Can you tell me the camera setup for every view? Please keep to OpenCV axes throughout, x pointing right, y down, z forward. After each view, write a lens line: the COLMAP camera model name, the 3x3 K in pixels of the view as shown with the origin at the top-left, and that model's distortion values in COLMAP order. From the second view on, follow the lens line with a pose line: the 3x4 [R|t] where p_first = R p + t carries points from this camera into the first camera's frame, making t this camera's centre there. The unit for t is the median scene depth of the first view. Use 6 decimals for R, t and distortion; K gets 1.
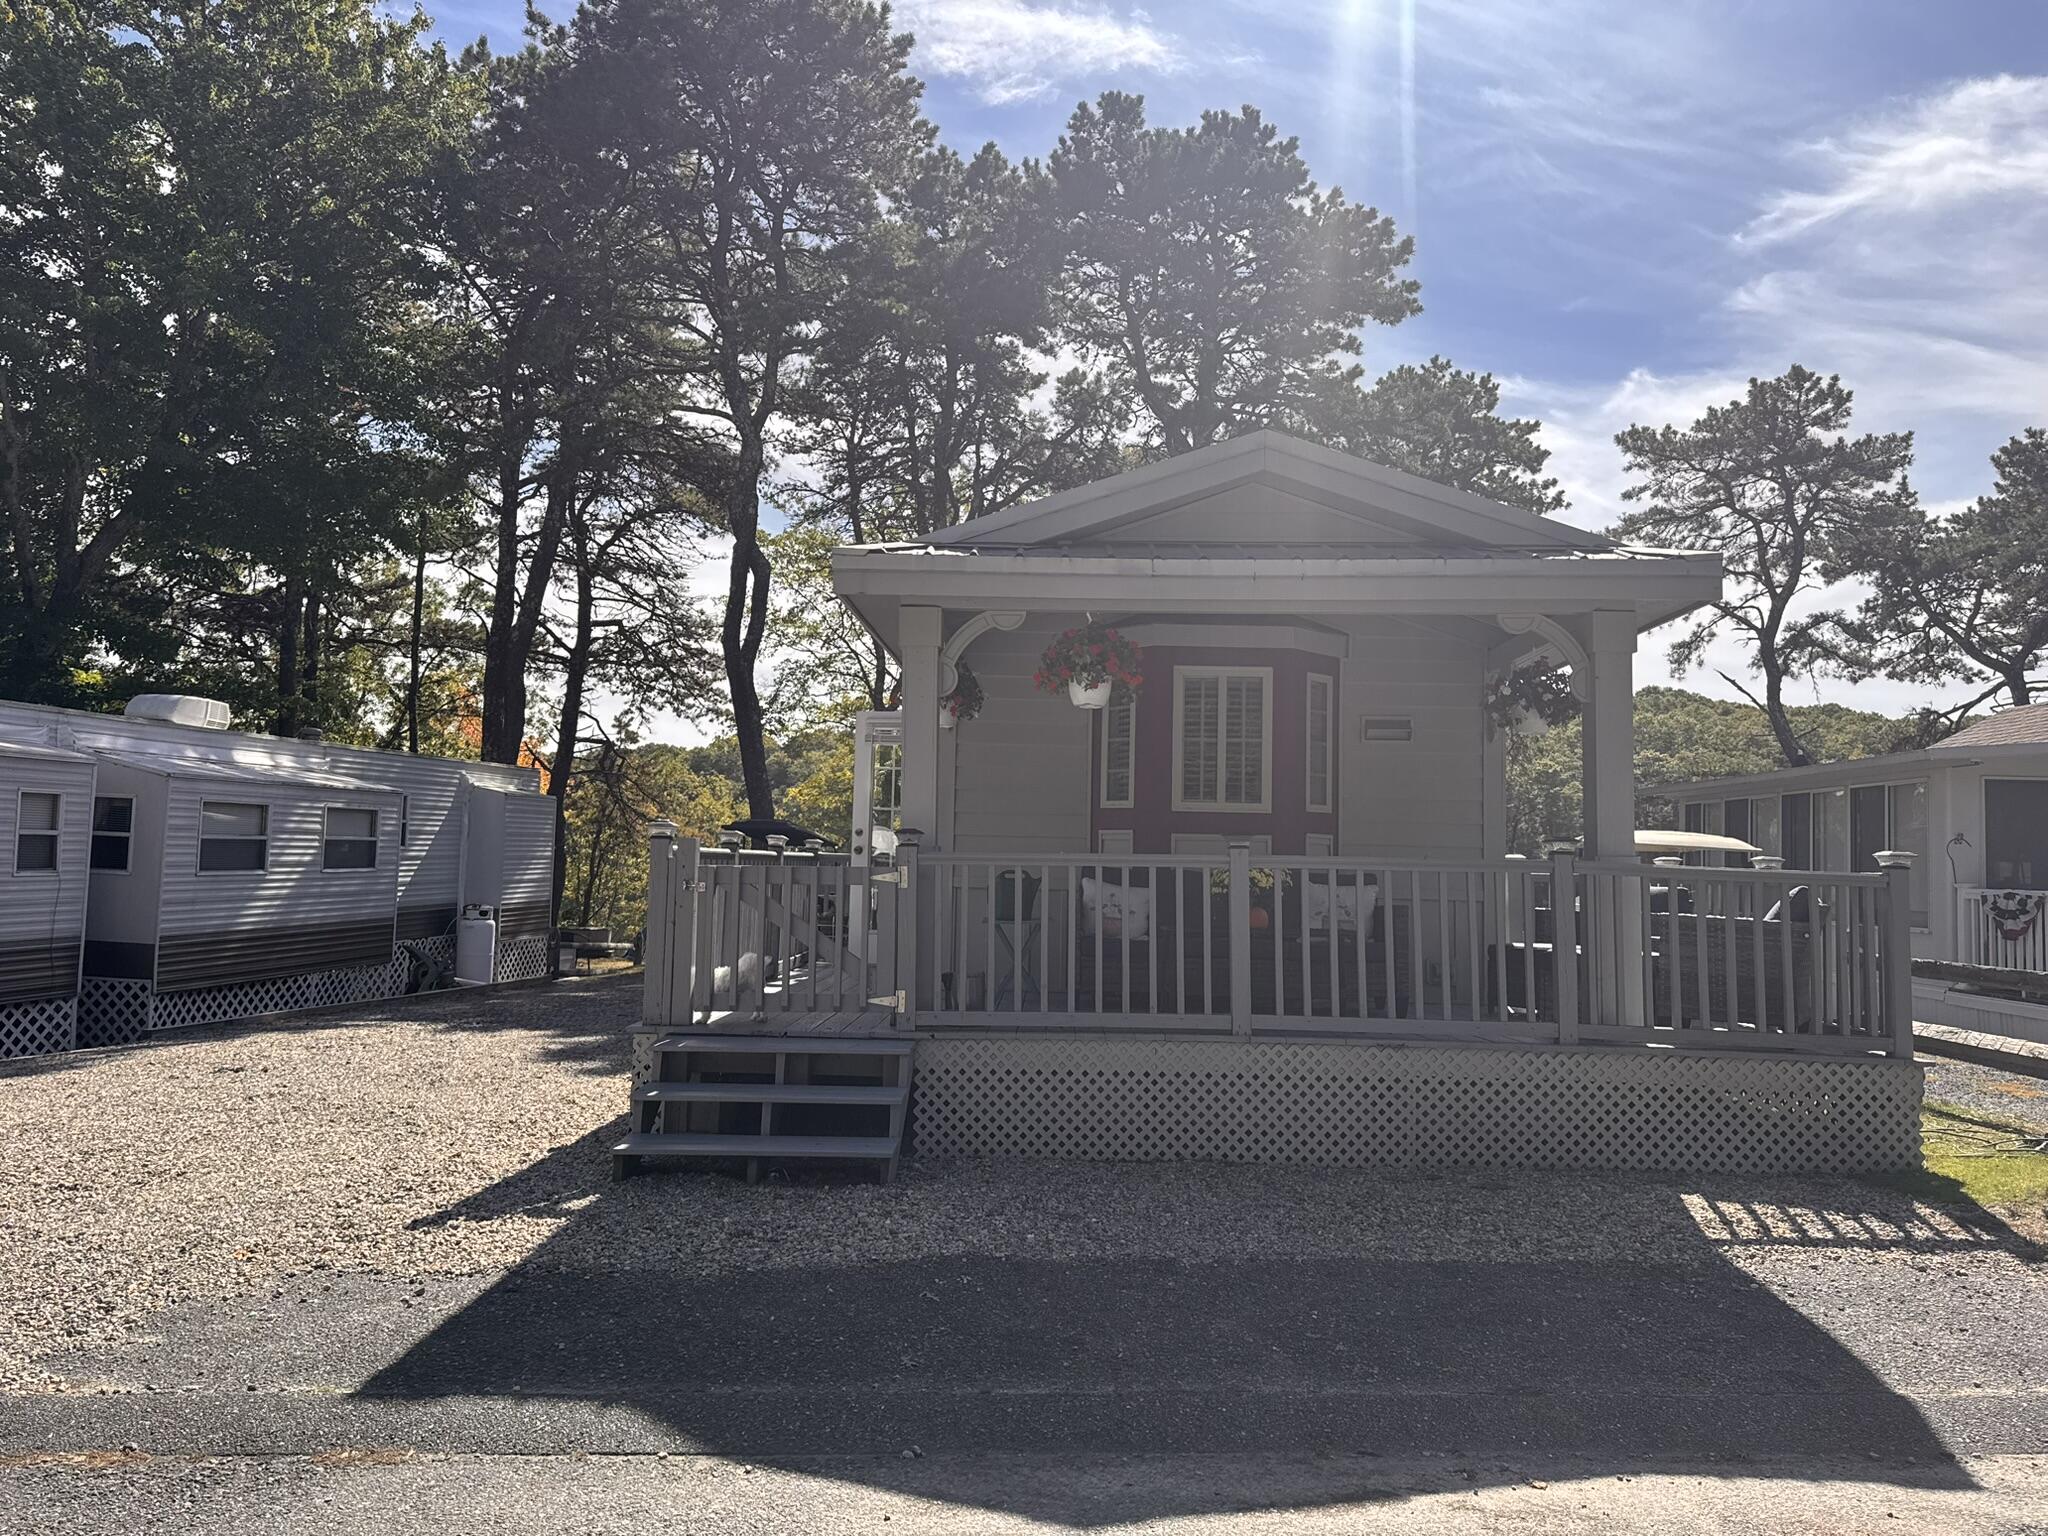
lens RADIAL K [[1444.2, 0, 1023.7], [0, 1444.2, 762.6], [0, 0, 1]] dist [0.016393, -0.021482]
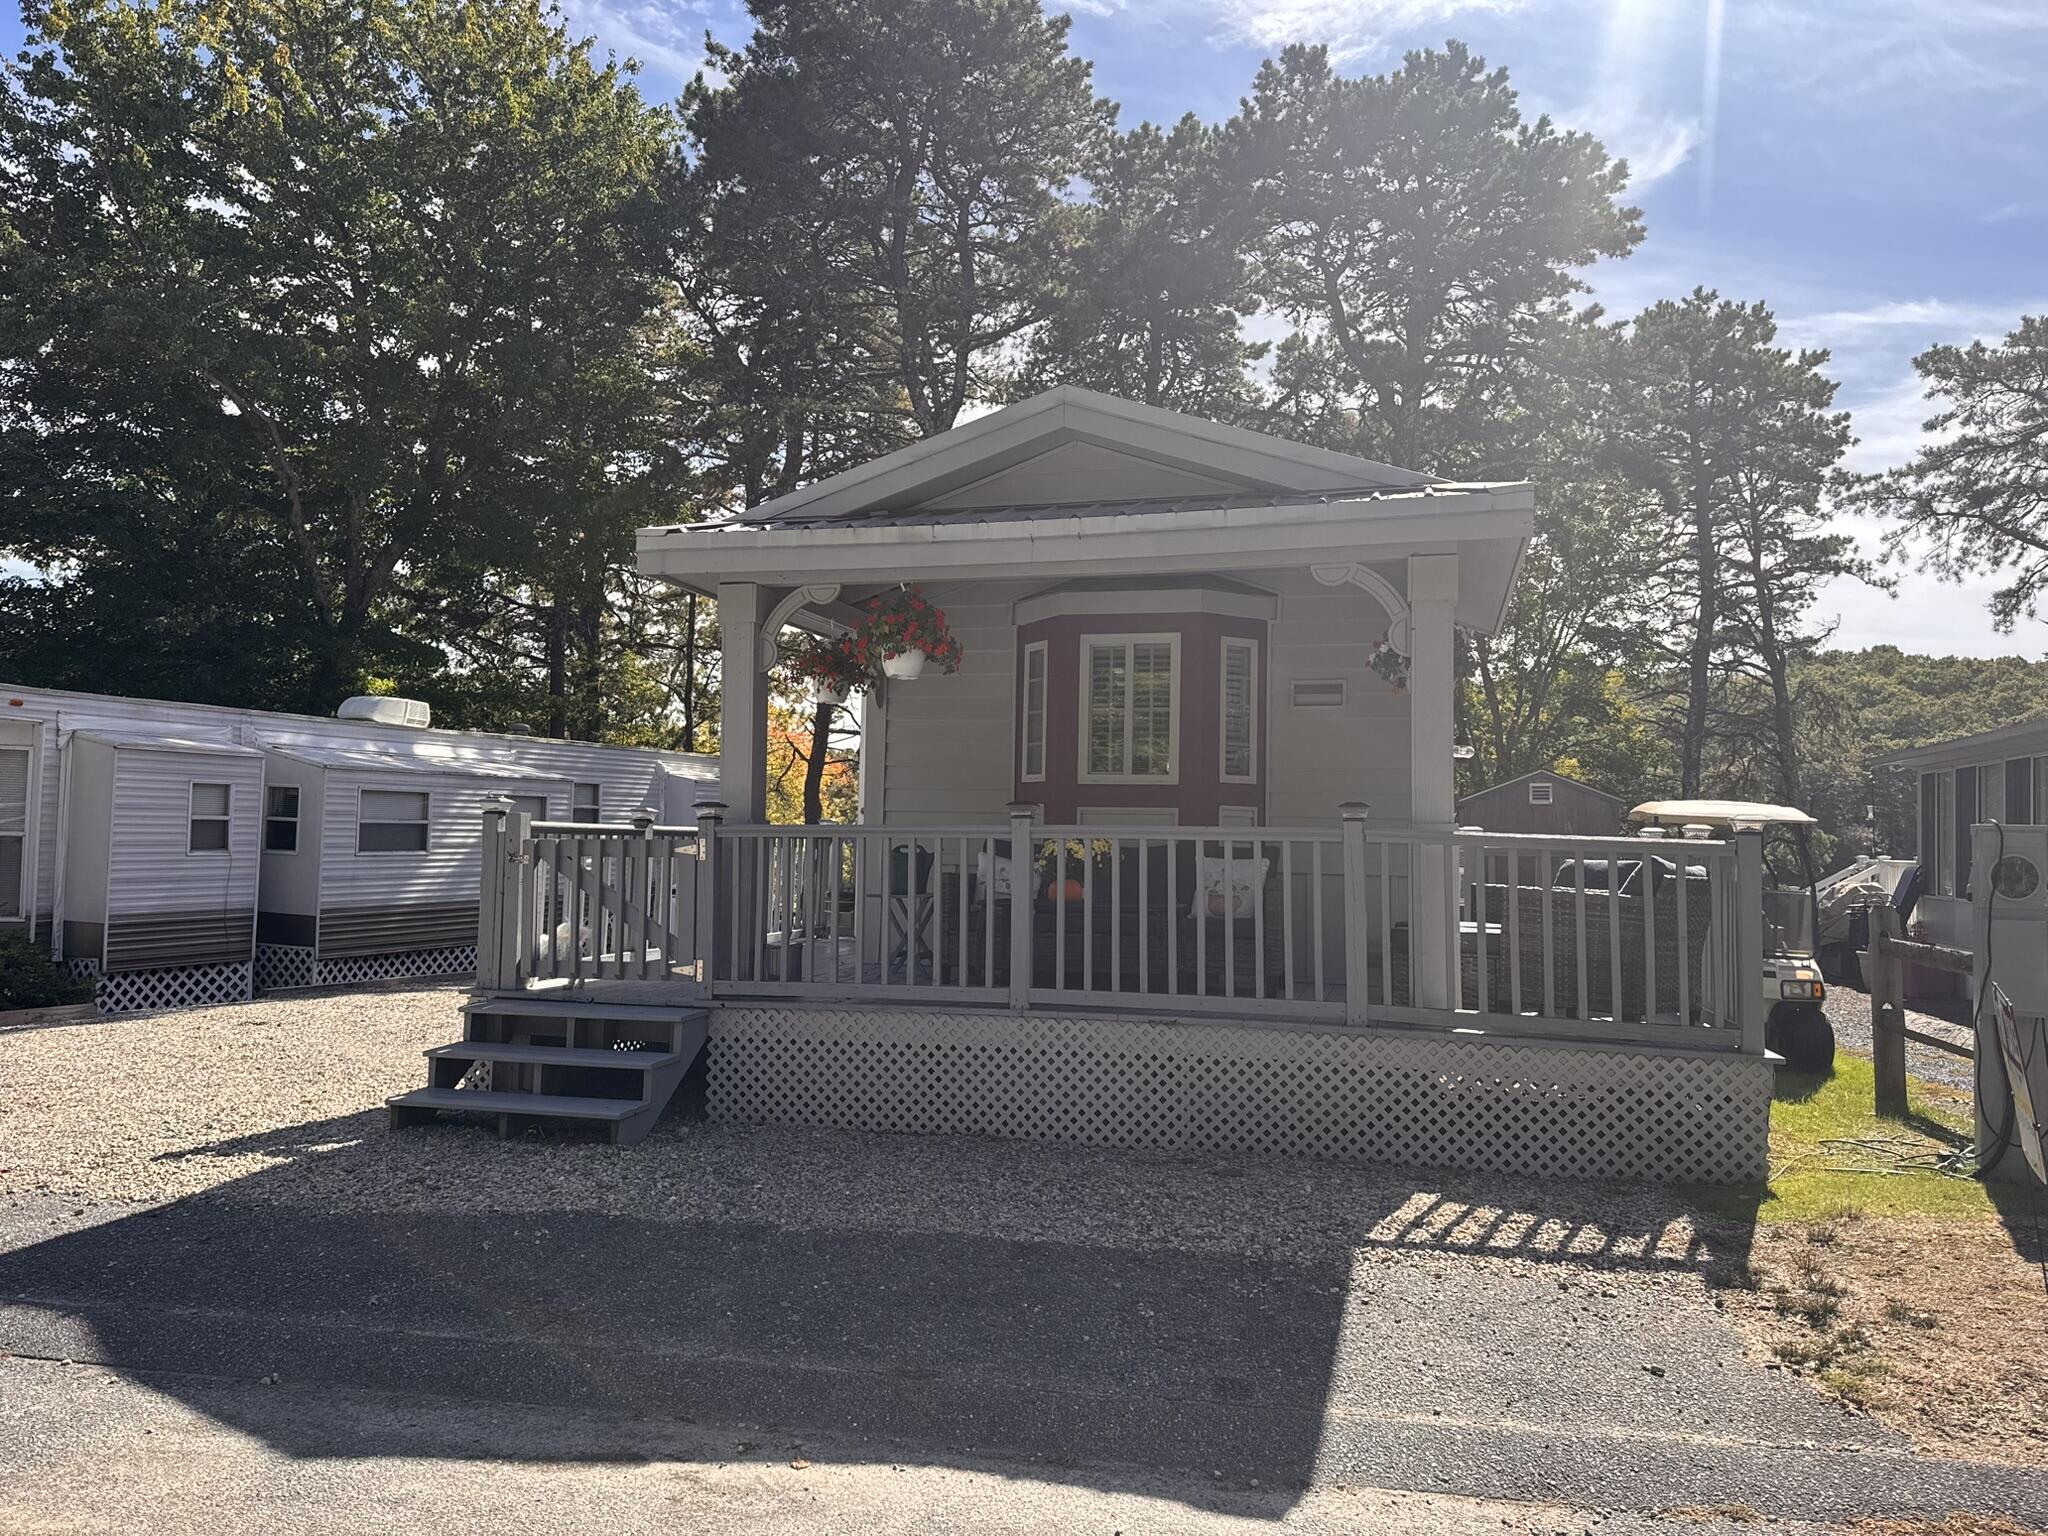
lens RADIAL K [[1444.2, 0, 1023.7], [0, 1444.2, 762.6], [0, 0, 1]] dist [0.016393, -0.021482]
pose [[0.971613, -0.017193, -0.235951, 0.207291], [0.019366, 0.999789, 0.006898, 0.008322], [0.235783, -0.011271, 0.971740, 0.030201]]
